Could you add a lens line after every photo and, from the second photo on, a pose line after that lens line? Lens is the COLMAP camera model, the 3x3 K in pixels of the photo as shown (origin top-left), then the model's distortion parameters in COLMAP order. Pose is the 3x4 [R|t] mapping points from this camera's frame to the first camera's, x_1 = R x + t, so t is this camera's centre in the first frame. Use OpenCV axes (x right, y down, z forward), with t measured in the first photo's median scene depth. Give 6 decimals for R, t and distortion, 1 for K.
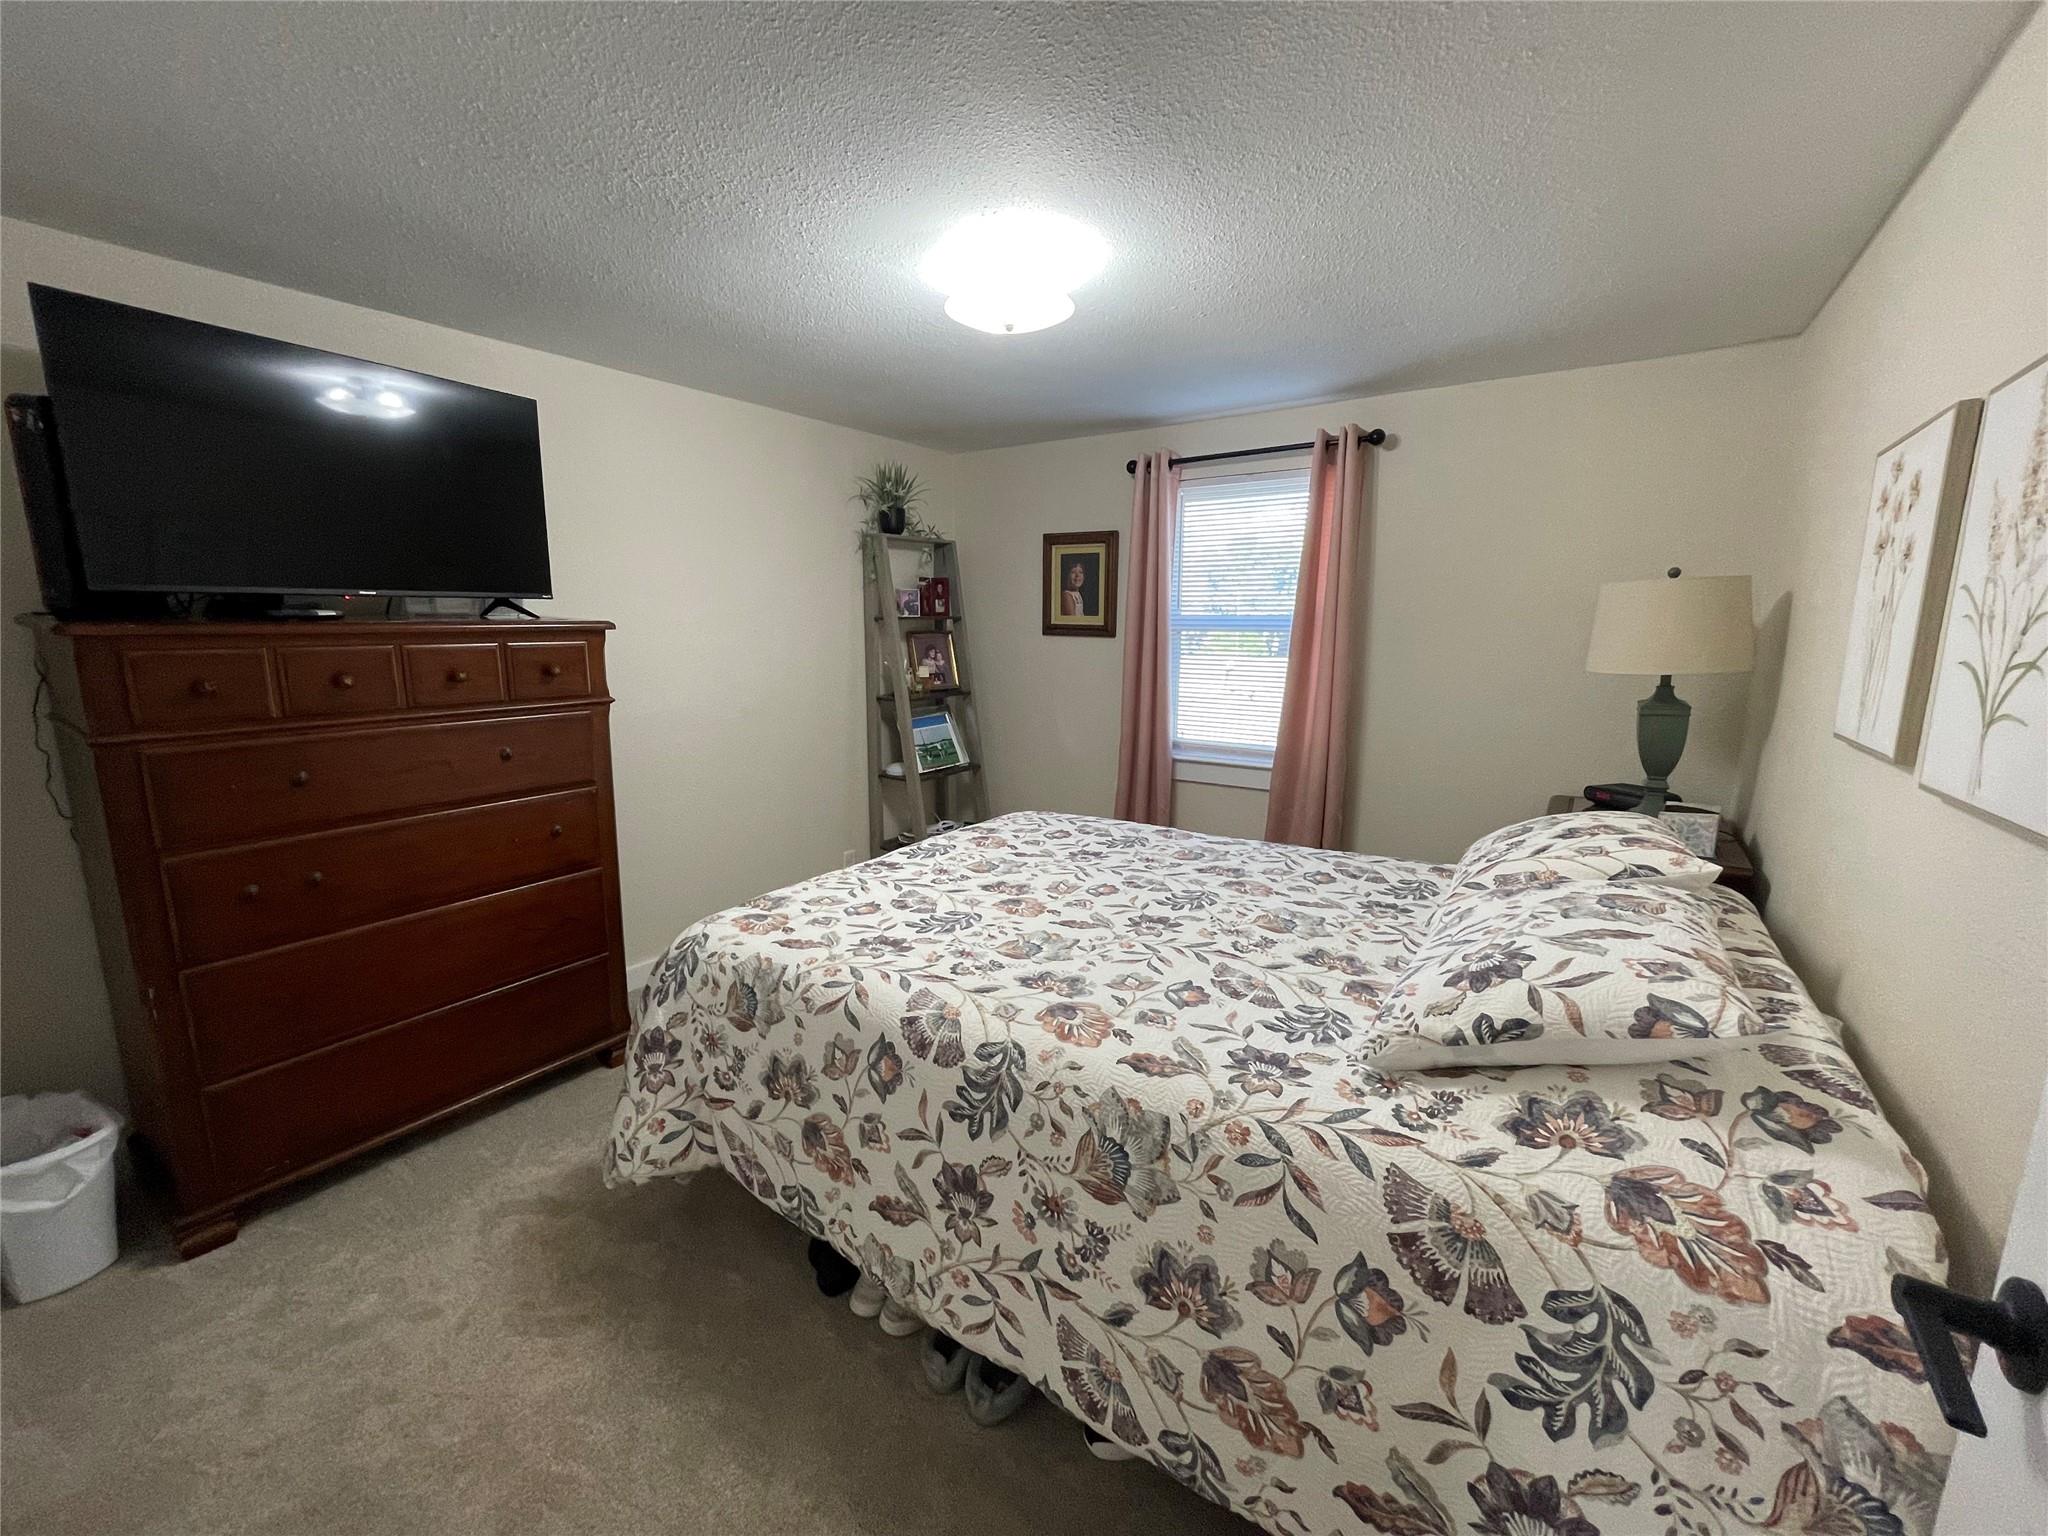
lens RADIAL K [[826.4, 0, 1027.1], [0, 826.4, 768.7], [0, 0, 1]] dist [-0.002387, -0.000476]
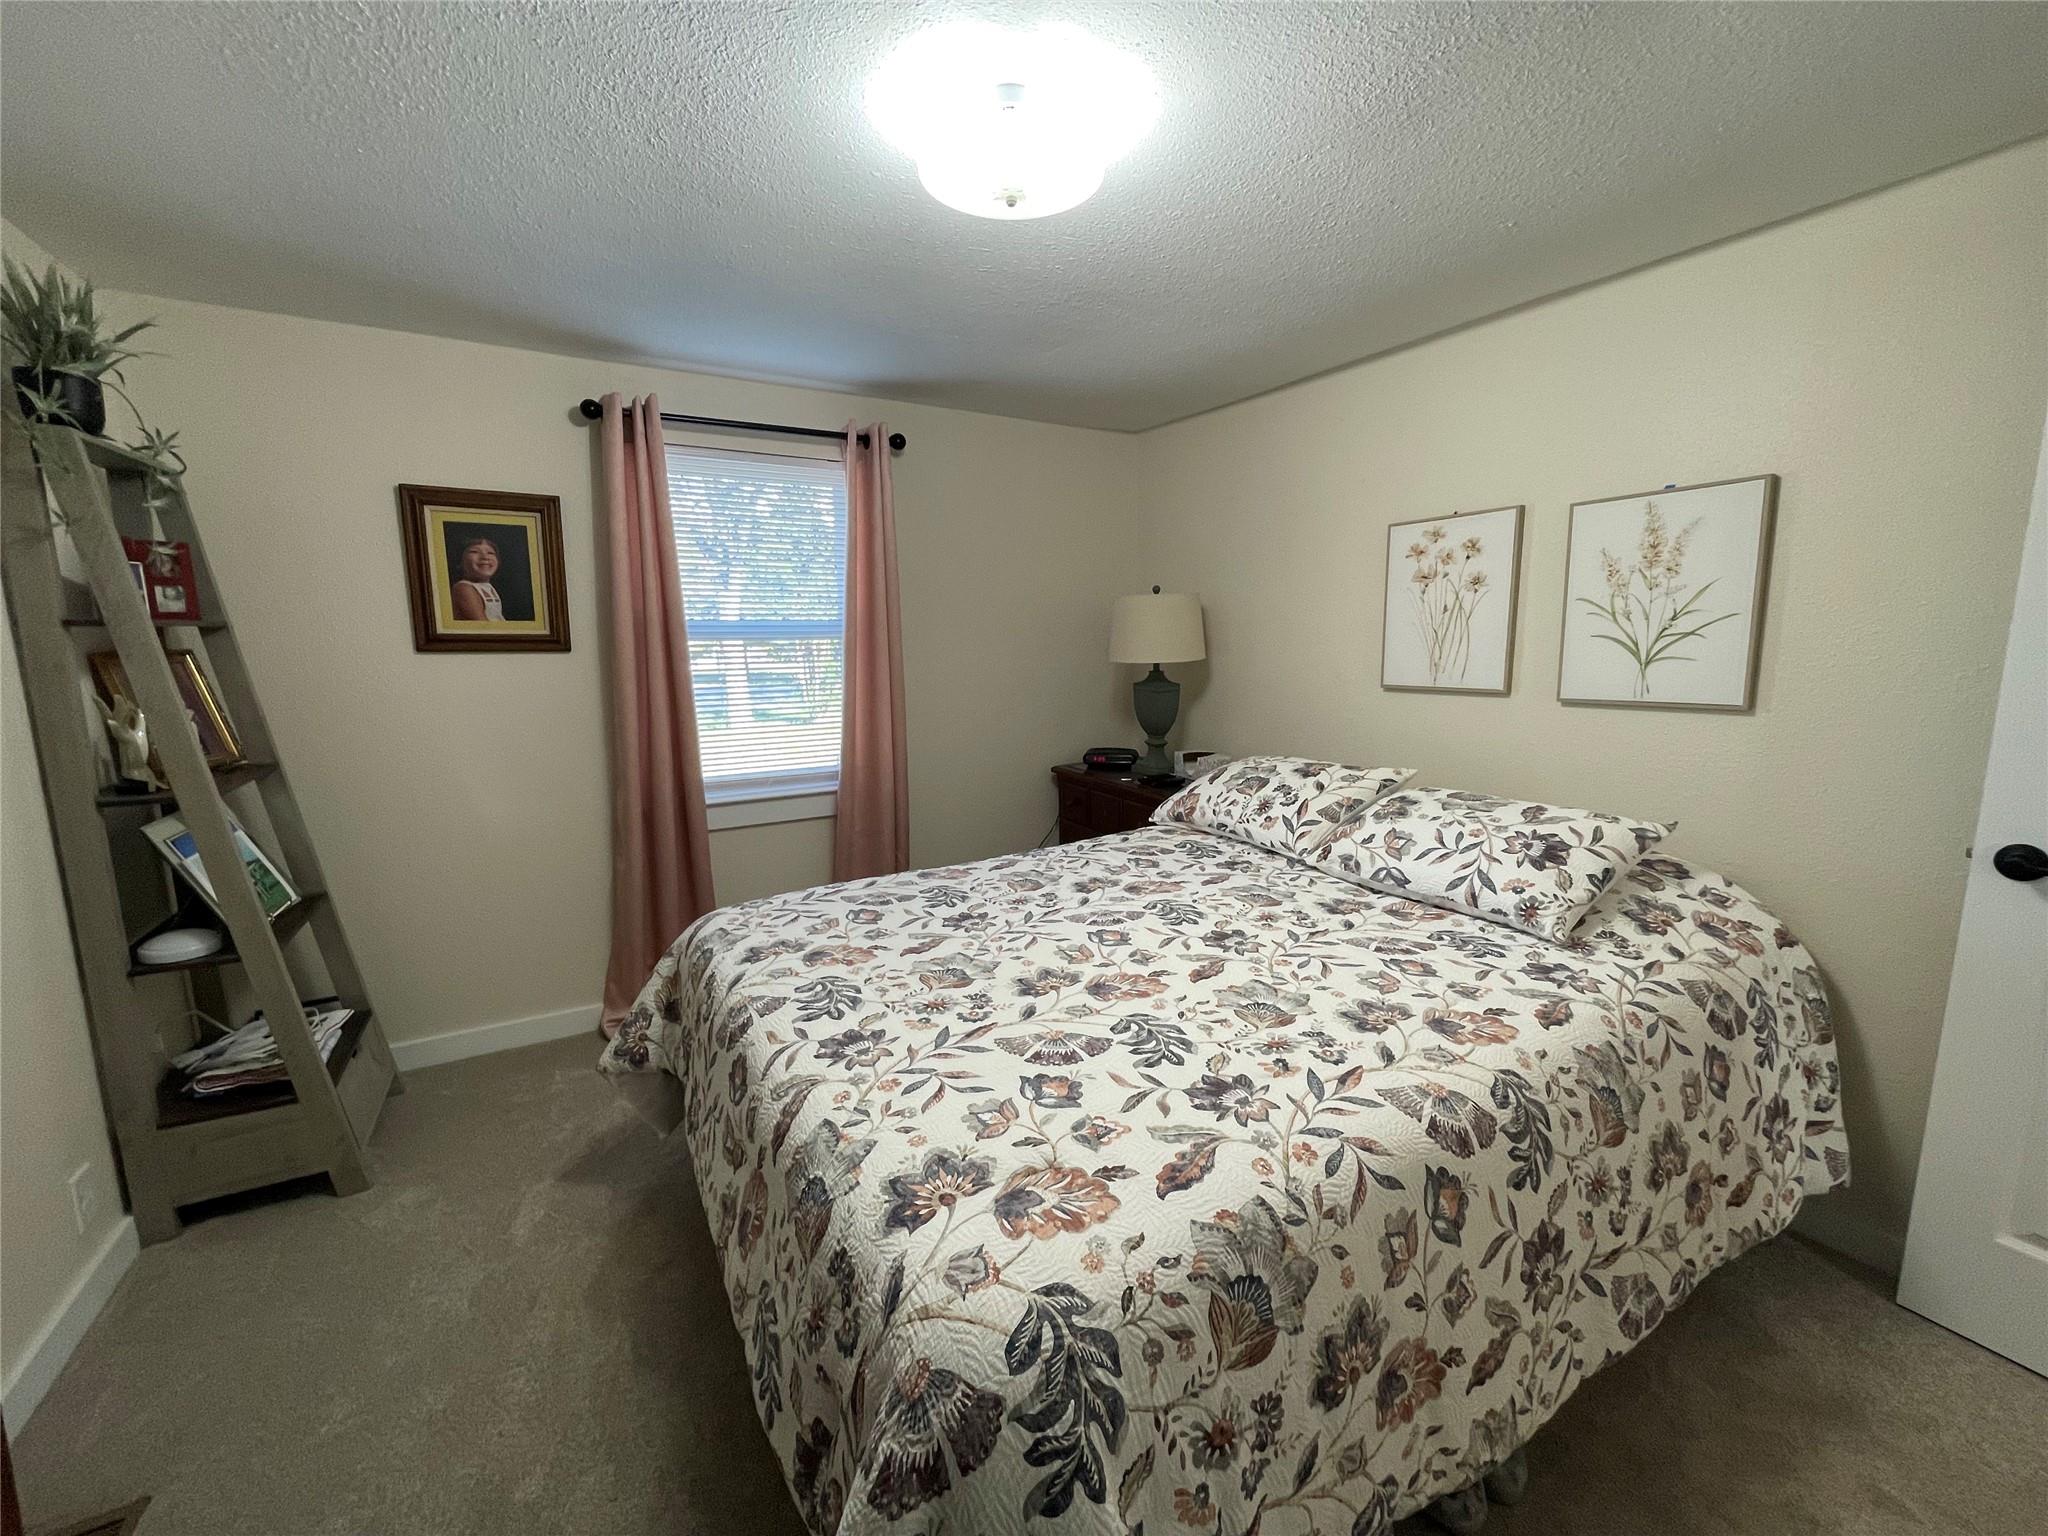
lens RADIAL K [[826.4, 0, 1028.7], [0, 826.4, 761.3], [0, 0, 1]] dist [-0.002387, -0.000476]
pose [[0.426743, -0.145034, 0.892668, -0.666029], [0.168443, 0.982532, 0.079109, -0.109832], [-0.888548, 0.116605, 0.443719, 0.675771]]
